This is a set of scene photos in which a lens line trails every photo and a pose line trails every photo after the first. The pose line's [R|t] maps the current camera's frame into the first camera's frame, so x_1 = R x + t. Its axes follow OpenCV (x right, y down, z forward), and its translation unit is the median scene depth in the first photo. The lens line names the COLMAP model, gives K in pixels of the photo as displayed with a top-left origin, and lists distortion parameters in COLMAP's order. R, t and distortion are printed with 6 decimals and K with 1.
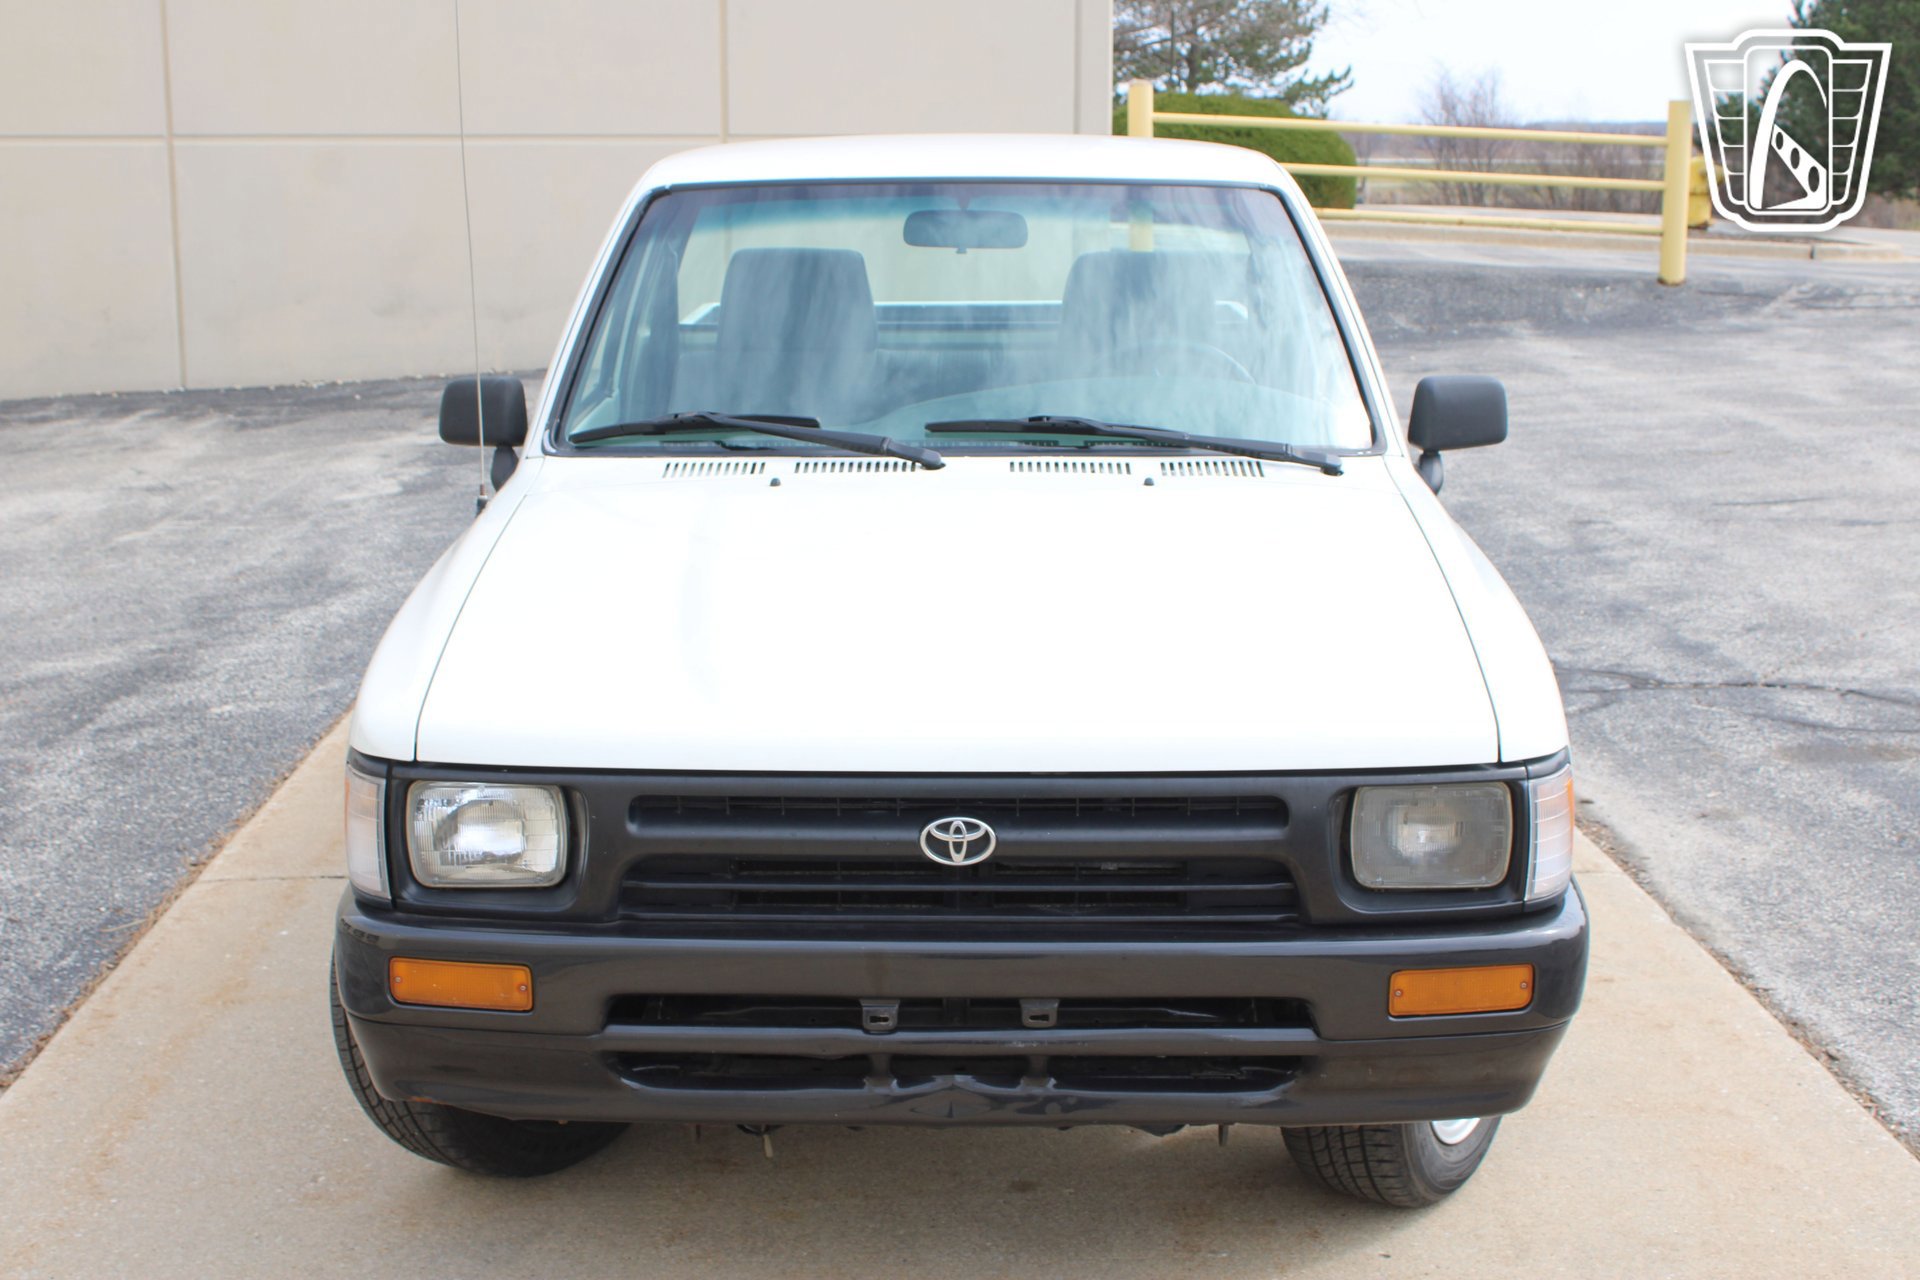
lens RADIAL K [[2541.3, 0, 957.7], [0, 2541.3, 655.4], [0, 0, 1]] dist [-0.054690, 0.030673]
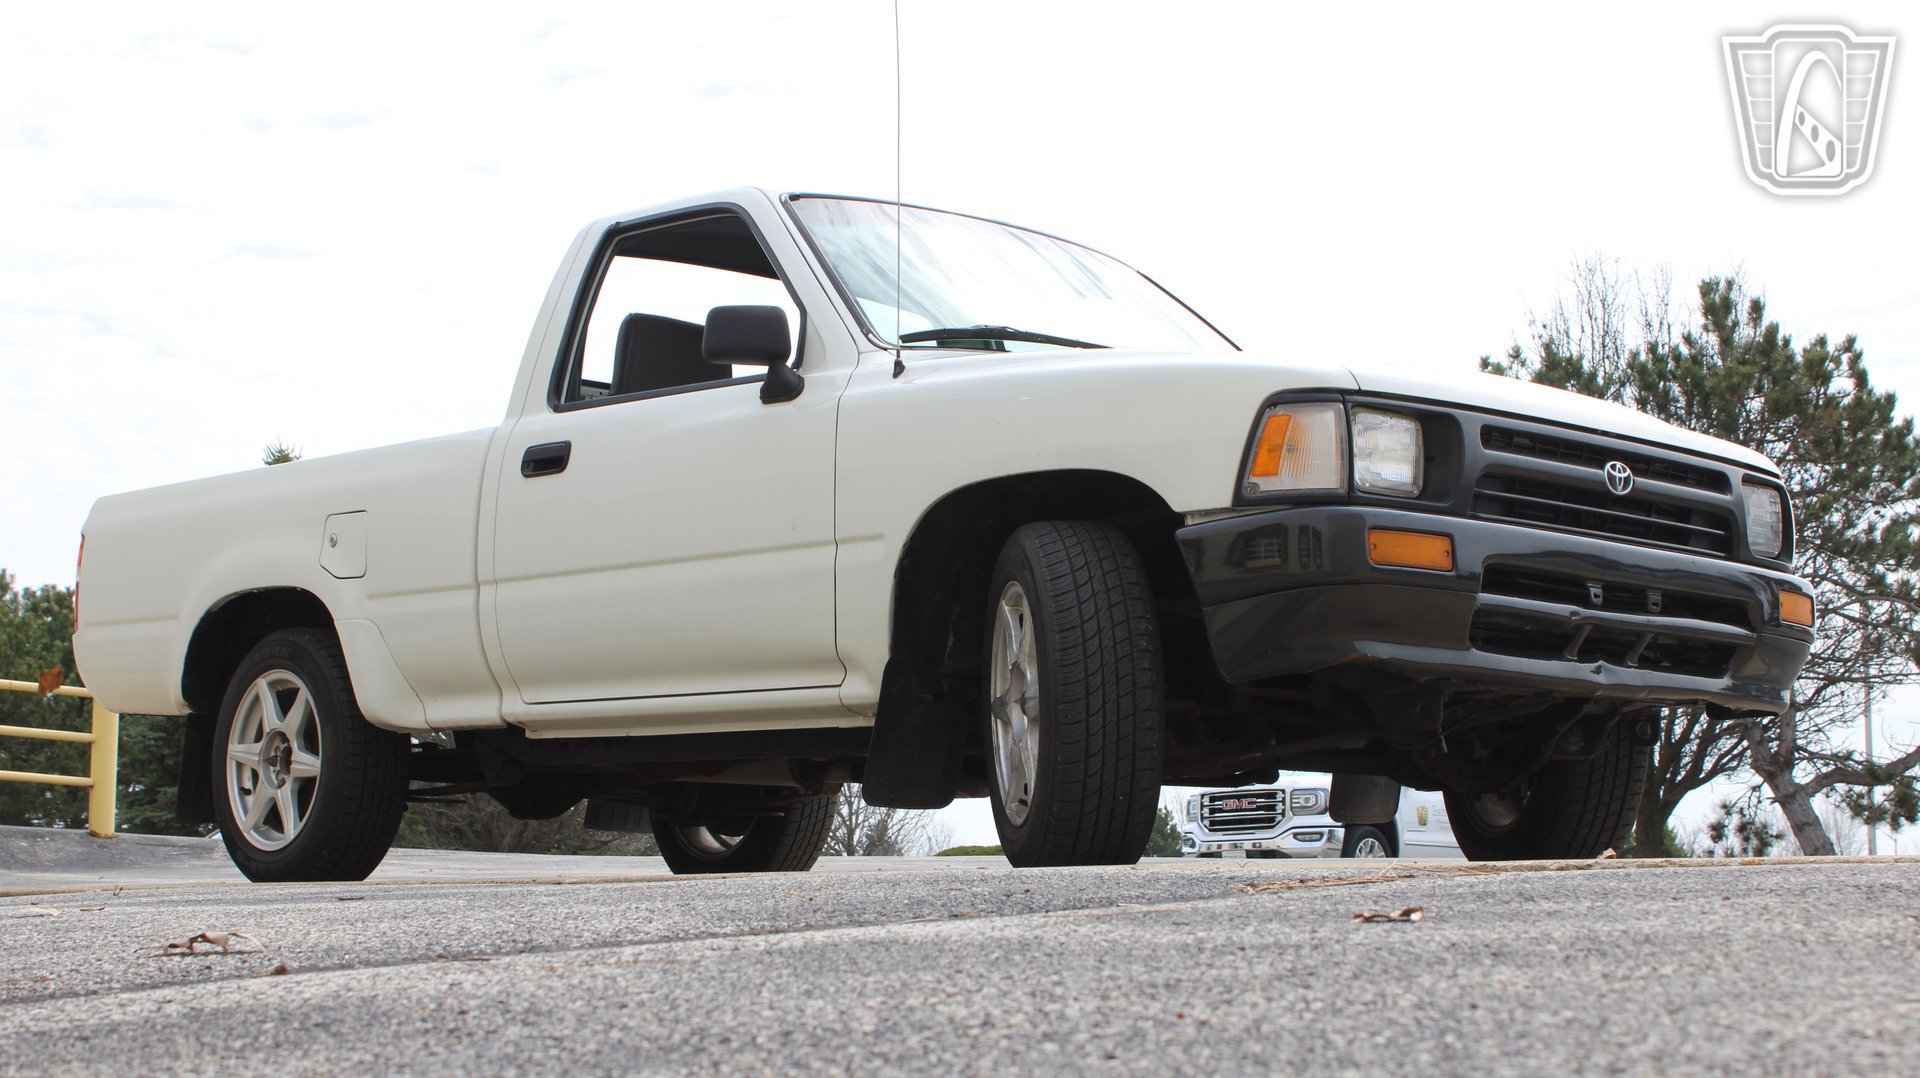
lens RADIAL K [[2789.1, 0, 960.0], [0, 2789.1, 539.0], [0, 0, 1]] dist [0.004814, -0.052257]
pose [[0.716399, 0.088278, 0.692084, -0.999741], [0.140108, 0.953553, -0.266659, 0.348391], [-0.683478, 0.288001, 0.670756, 0.125447]]
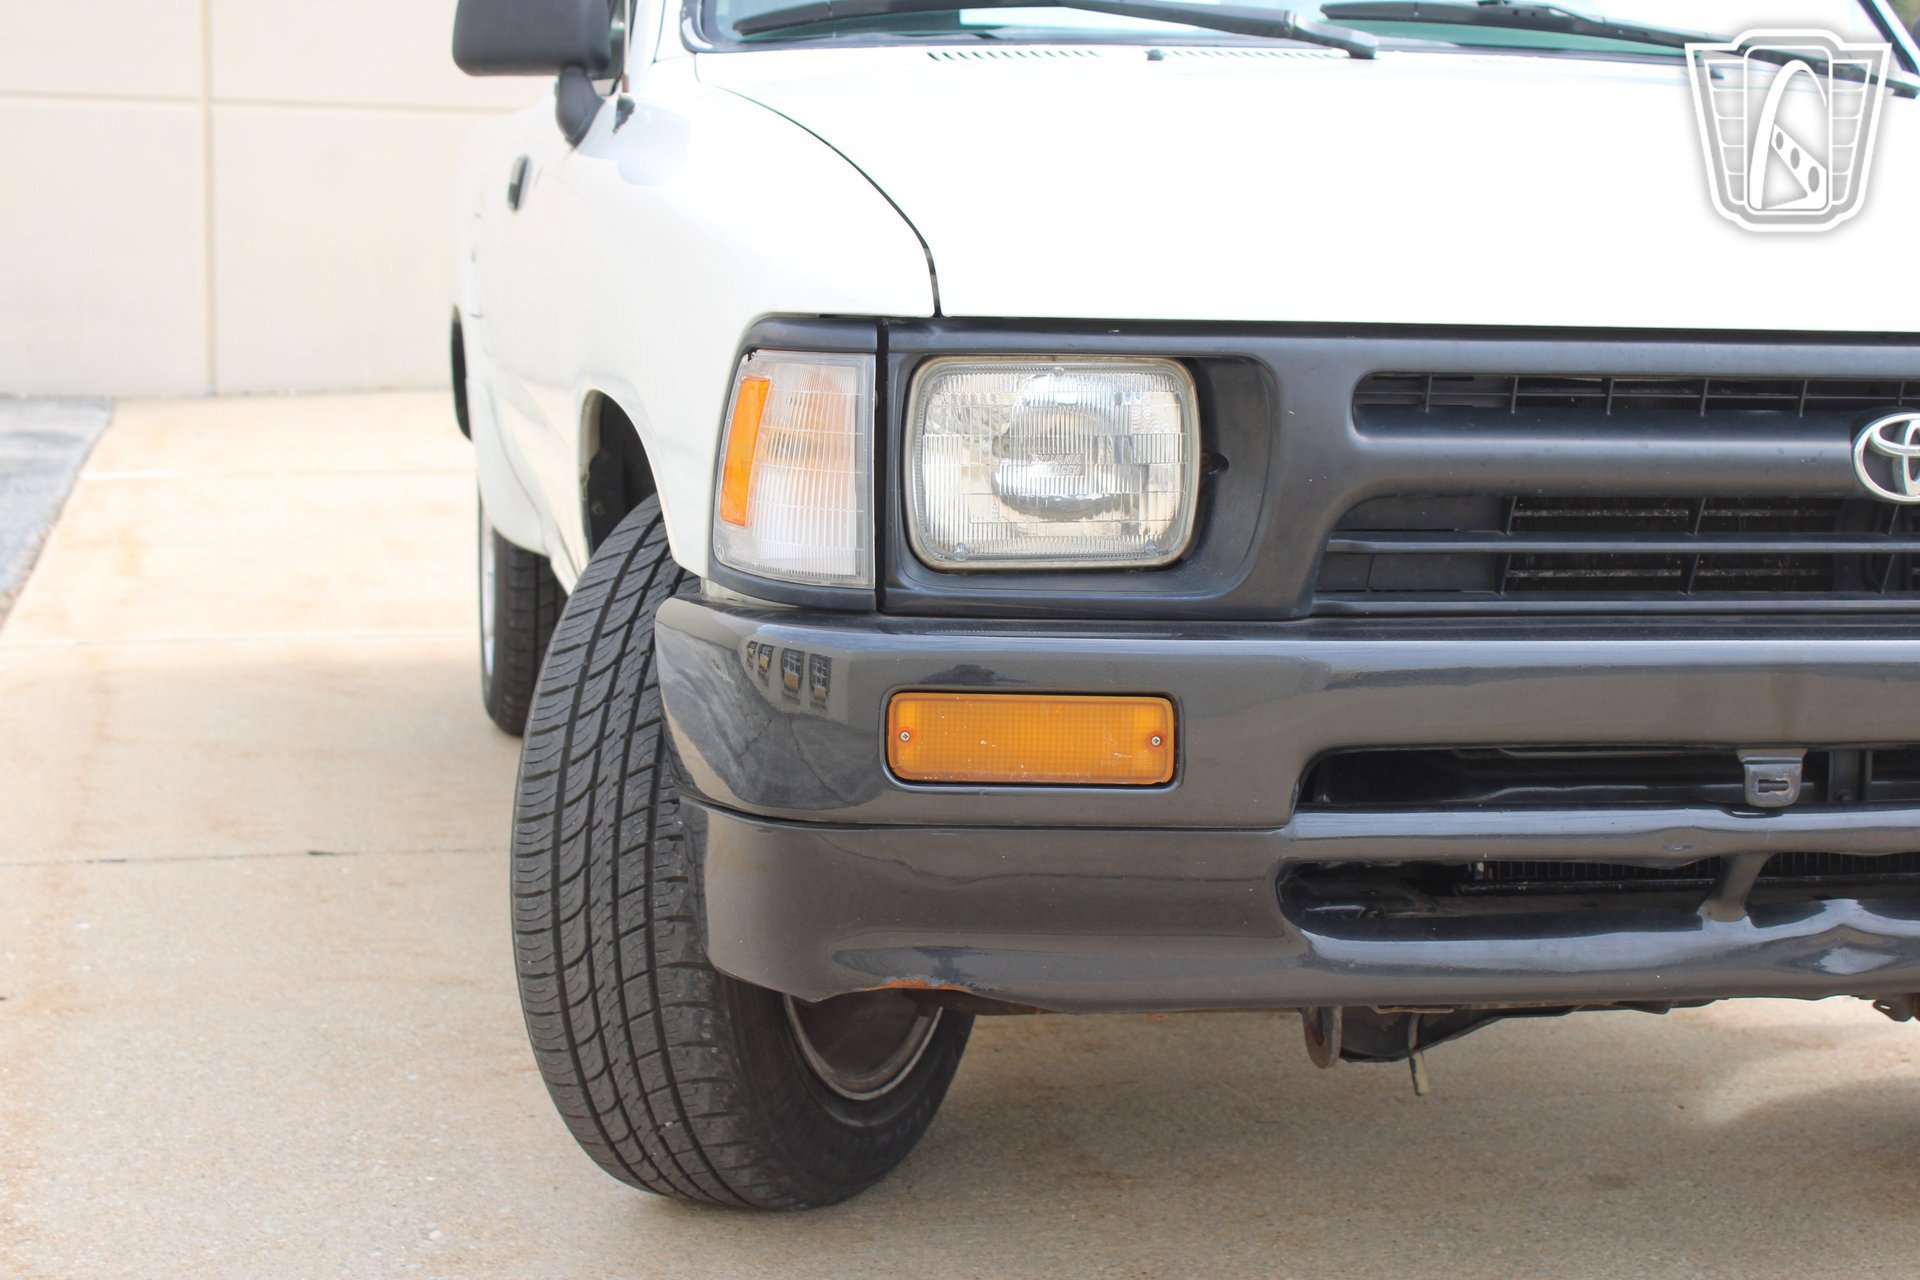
lens RADIAL K [[2945.5, 0, 960.0], [0, 2945.5, 640.0], [0, 0, 1]] dist [-0.049567, 0.001246]
pose [[0.976925, -0.008751, 0.213406, -0.245625], [0.023033, 0.997650, -0.064529, 0.107013], [-0.212339, 0.067955, 0.974830, 0.294759]]
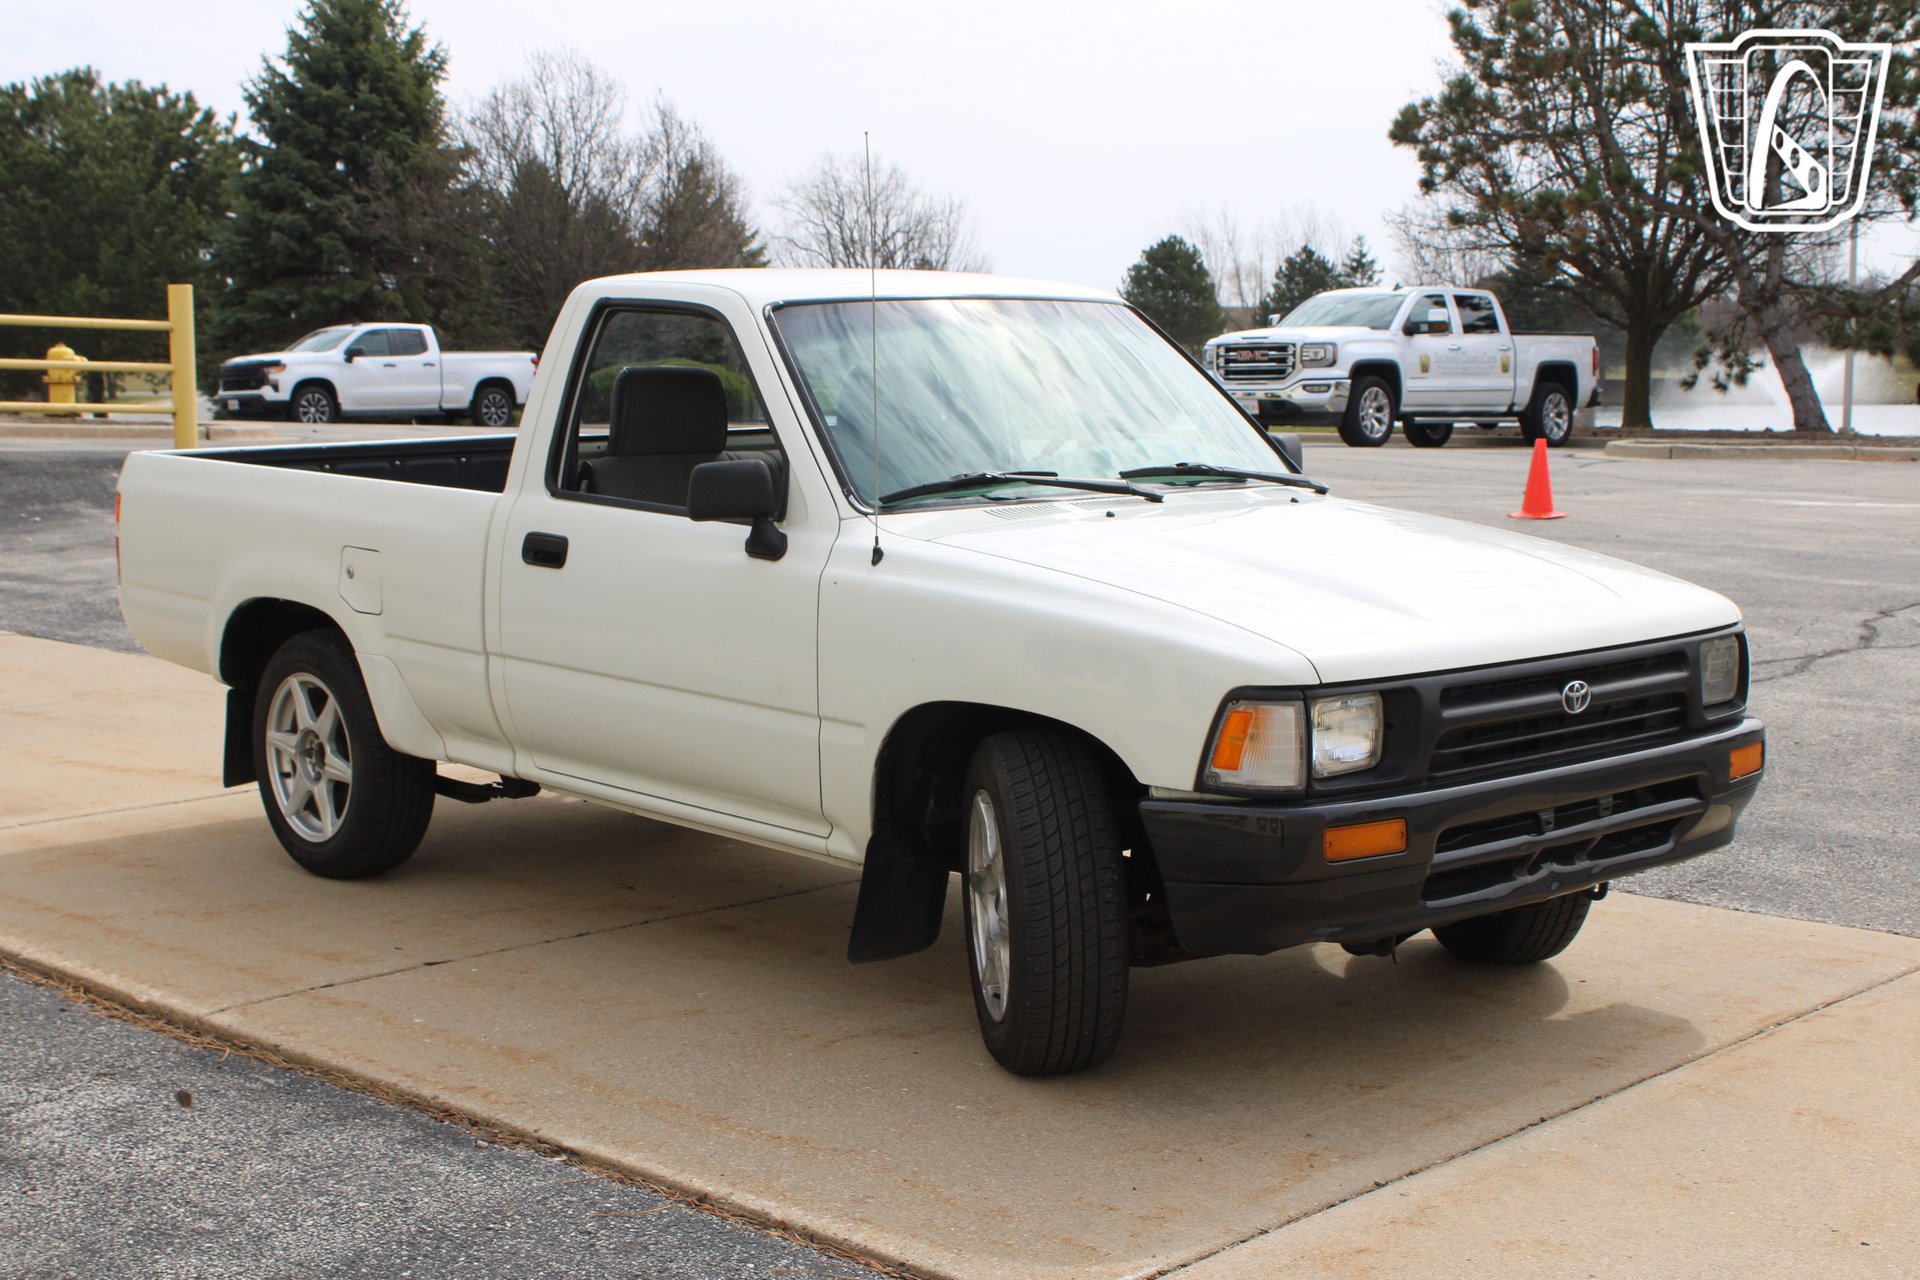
lens RADIAL K [[2591.7, 0, 960.0], [0, 2591.7, 640.0], [0, 0, 1]] dist [-0.008541, 0.000446]
pose [[0.726900, -0.082385, 0.681784, -0.945899], [0.142952, 0.989183, -0.032881, 0.026595], [-0.671700, 0.121364, 0.730814, 0.074525]]
